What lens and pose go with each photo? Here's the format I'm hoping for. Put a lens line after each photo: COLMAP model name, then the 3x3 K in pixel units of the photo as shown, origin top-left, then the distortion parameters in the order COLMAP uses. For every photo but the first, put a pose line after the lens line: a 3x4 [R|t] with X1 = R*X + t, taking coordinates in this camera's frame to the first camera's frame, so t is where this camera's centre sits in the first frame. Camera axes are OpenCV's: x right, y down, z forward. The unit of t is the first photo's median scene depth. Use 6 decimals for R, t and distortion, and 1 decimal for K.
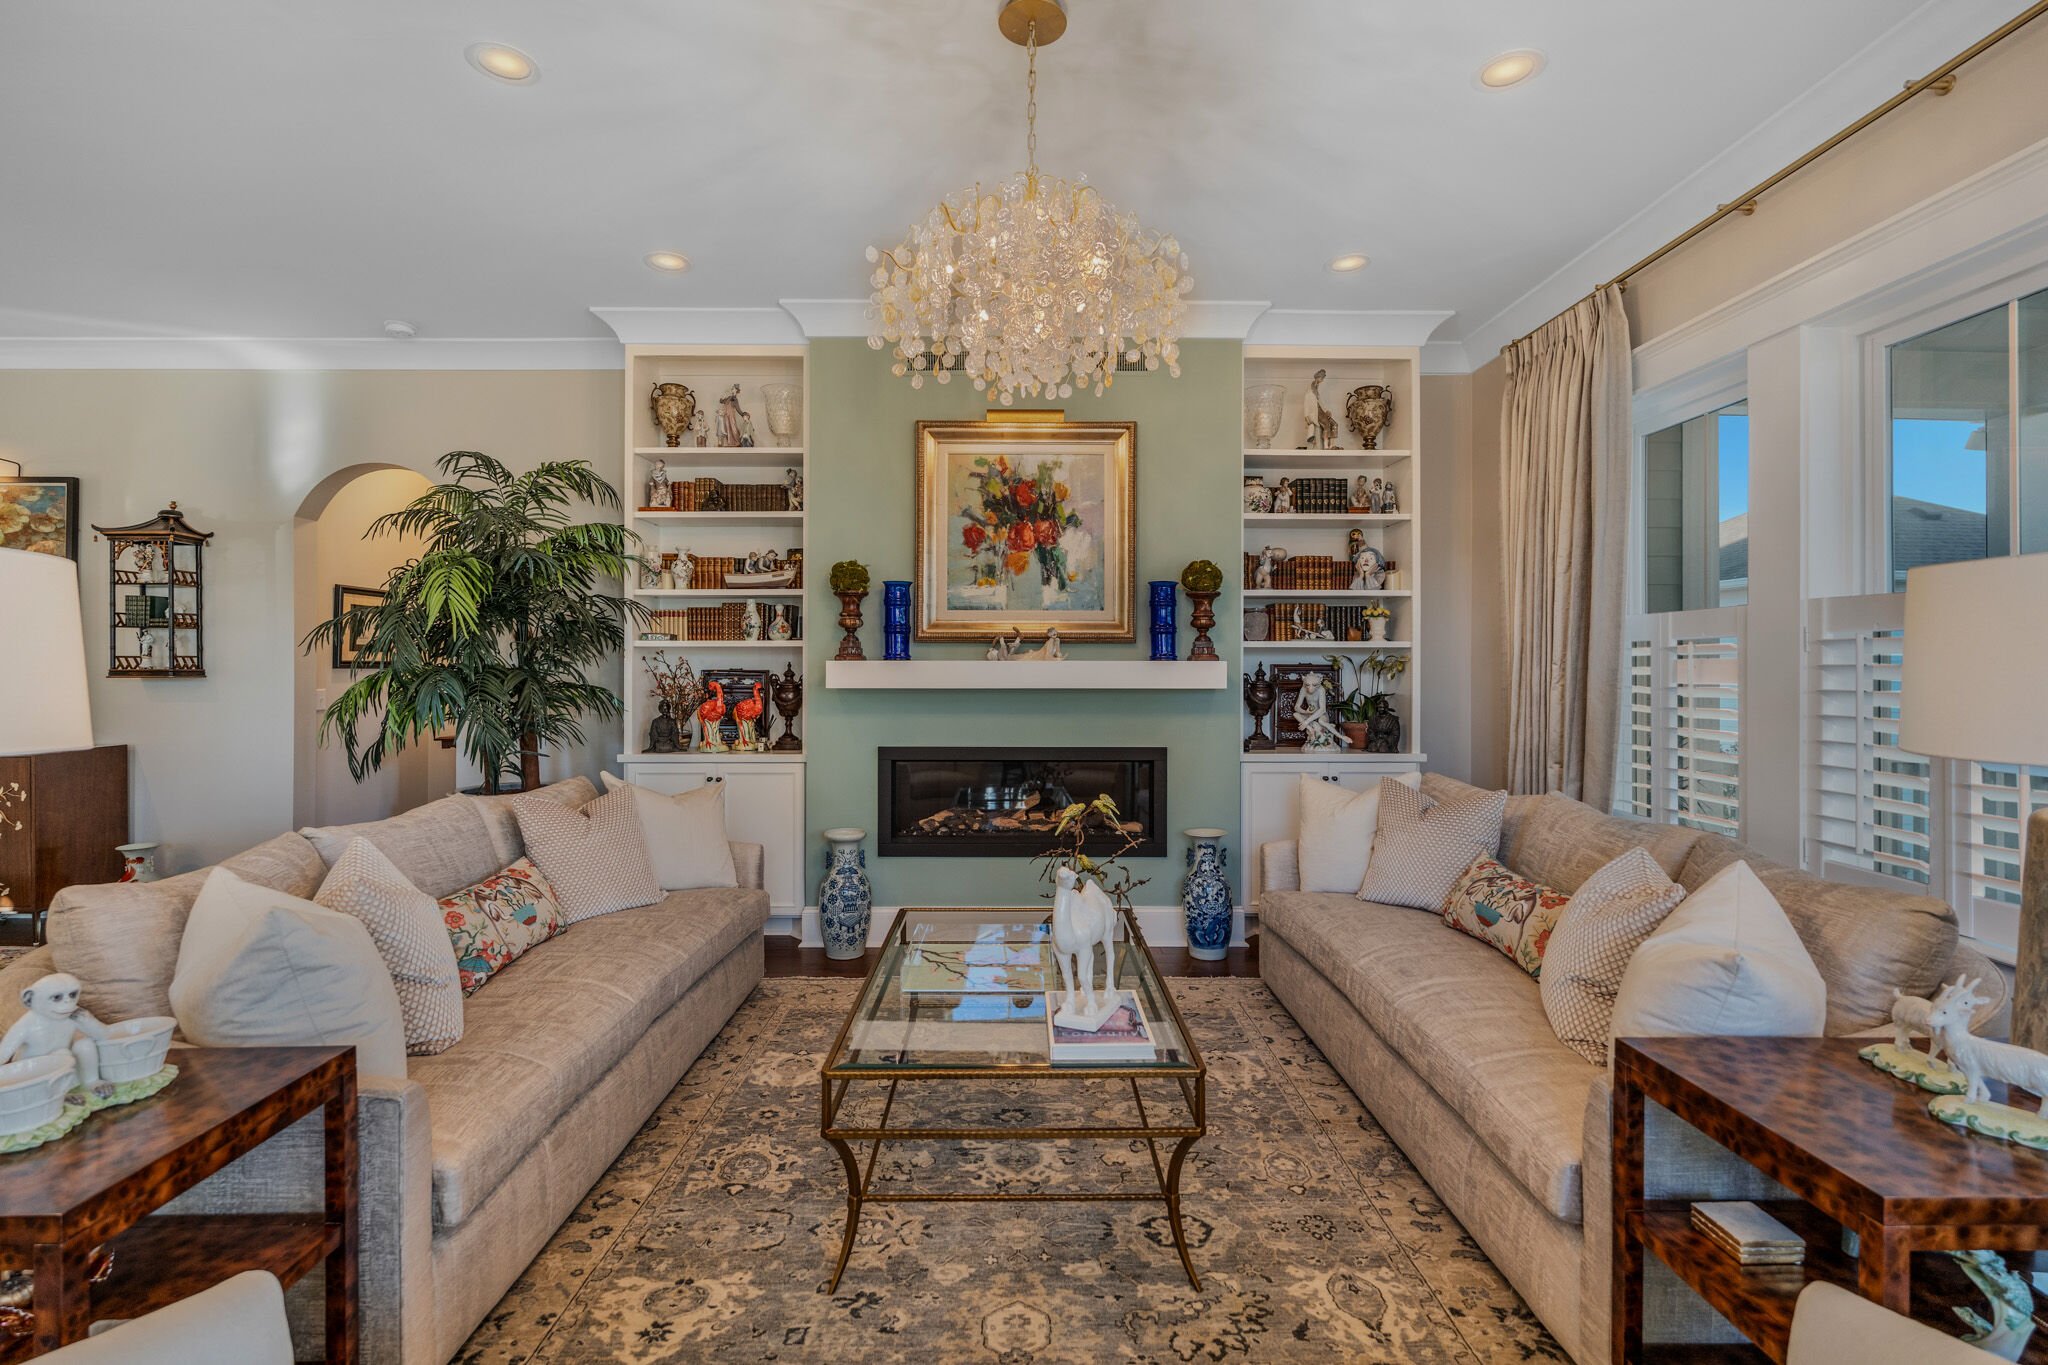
lens RADIAL K [[912.3, 0, 1025.9], [0, 912.3, 664.7], [0, 0, 1]] dist [-0.003358, 0.000724]
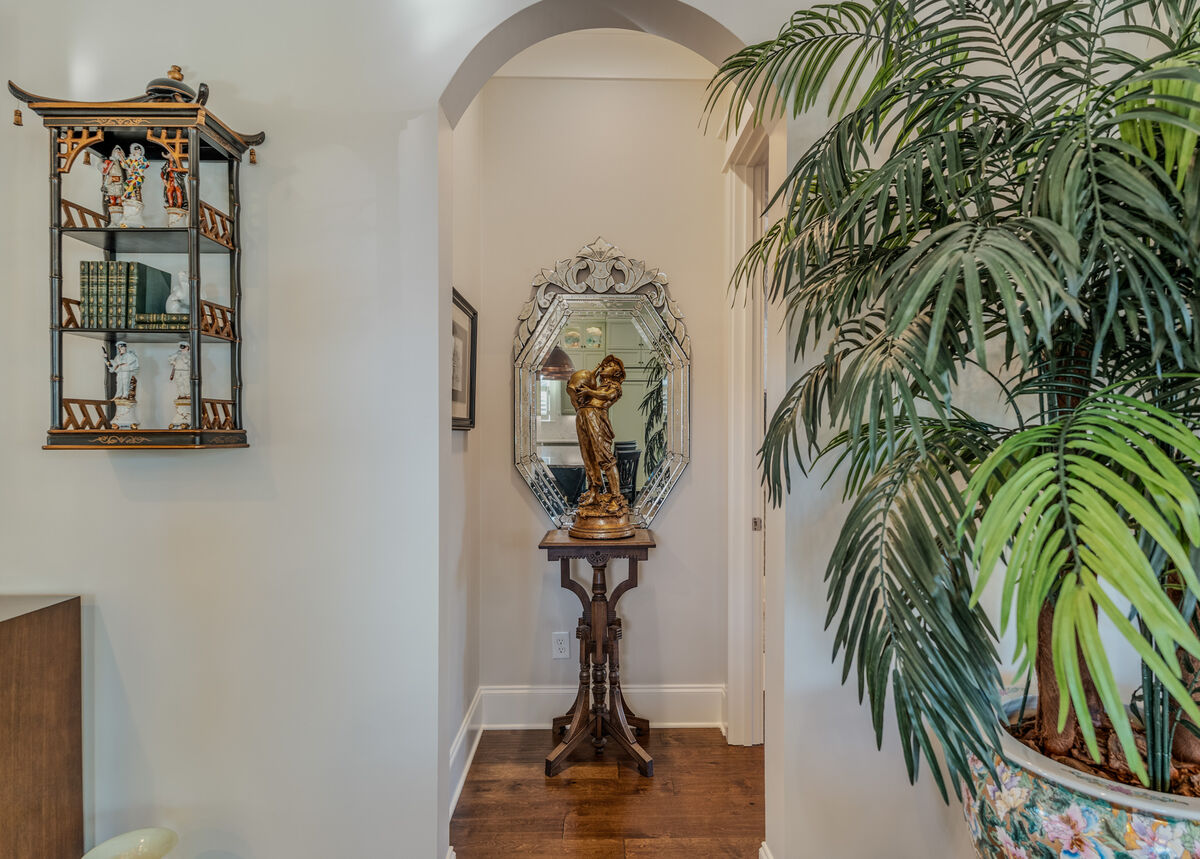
lens RADIAL K [[643.7, 0, 599.9], [0, 643.7, 433.4], [0, 0, 1]] dist [-0.000966, -0.000459]
pose [[0.999776, -0.002817, 0.020987, -0.788842], [0.002750, 0.999991, 0.003267, 0.006956], [-0.020996, -0.003208, 0.999774, 0.723475]]
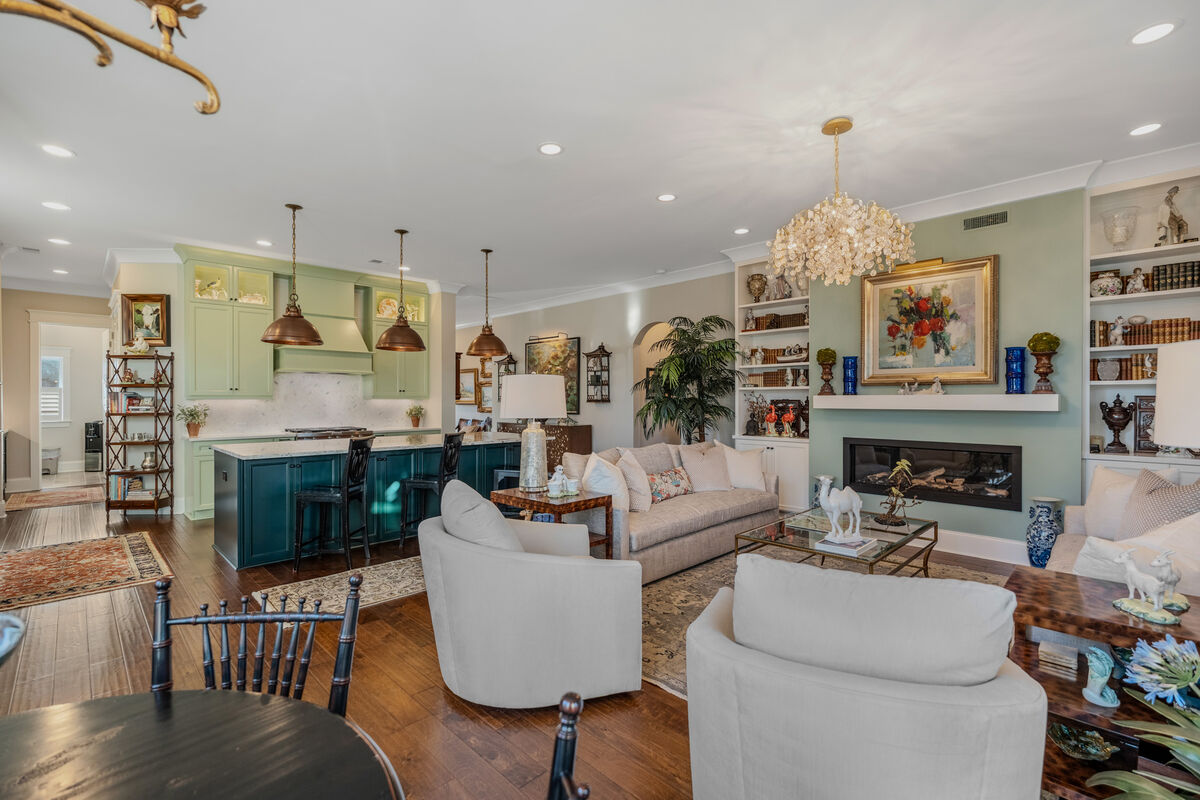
lens RADIAL K [[534.5, 0, 599.1], [0, 534.5, 399.3], [0, 0, 1]] dist [-0.003358, 0.000724]
pose [[0.701110, -0.001252, -0.713052, 0.304139], [0.005376, 0.999979, 0.003531, -0.002534], [0.713032, -0.006309, 0.701103, -0.229520]]
